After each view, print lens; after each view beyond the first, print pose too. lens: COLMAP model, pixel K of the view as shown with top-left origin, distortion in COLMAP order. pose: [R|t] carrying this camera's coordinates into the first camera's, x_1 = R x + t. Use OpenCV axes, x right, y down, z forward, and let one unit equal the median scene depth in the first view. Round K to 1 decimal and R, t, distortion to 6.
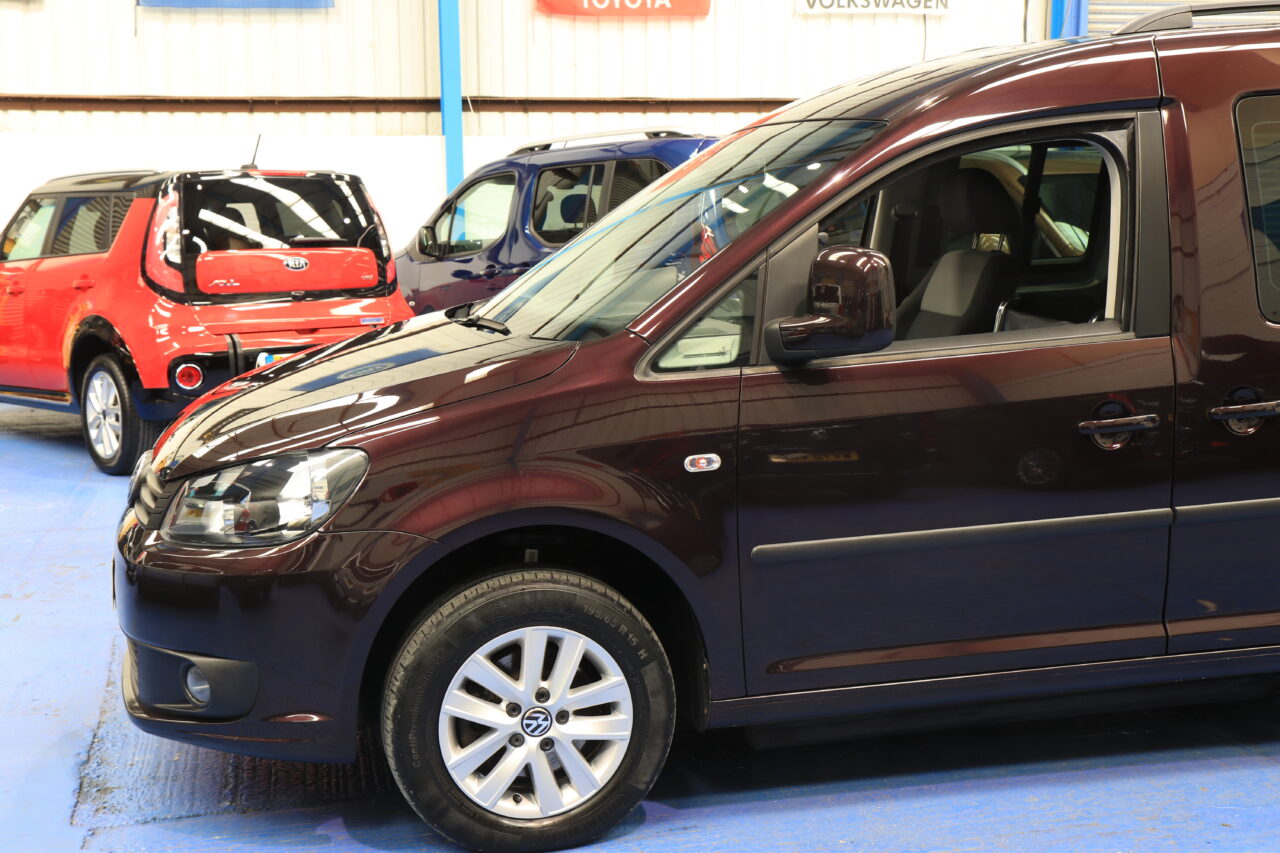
lens RADIAL K [[1654.0, 0, 640.0], [0, 1654.0, 426.5], [0, 0, 1]] dist [0.092102, 0.003237]
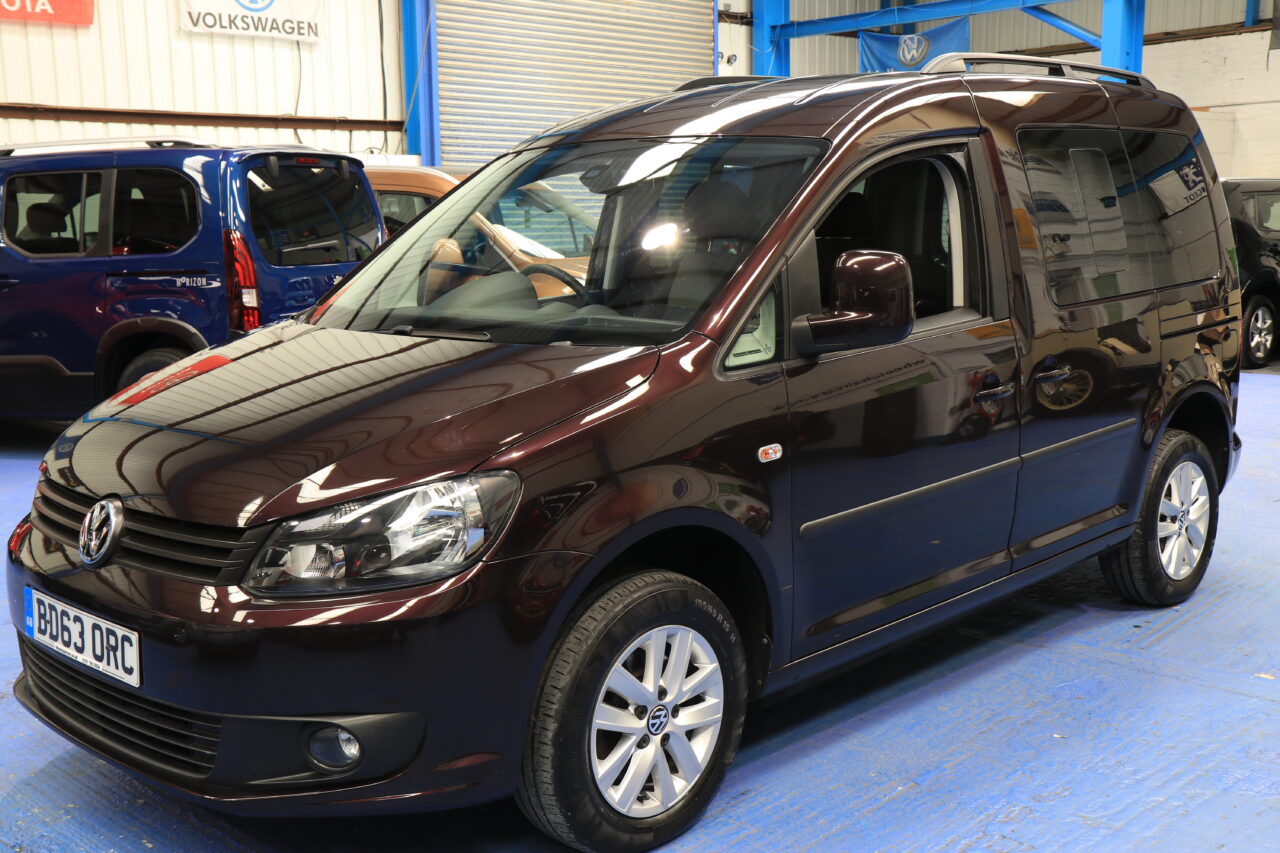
lens RADIAL K [[1437.7, 0, 640.0], [0, 1437.7, 426.5], [0, 0, 1]] dist [0.080739, 0.041902]
pose [[0.848778, -0.080635, 0.522566, -0.499136], [0.074451, 0.996683, 0.032867, -0.030902], [-0.523482, 0.011008, 0.851965, 0.236034]]
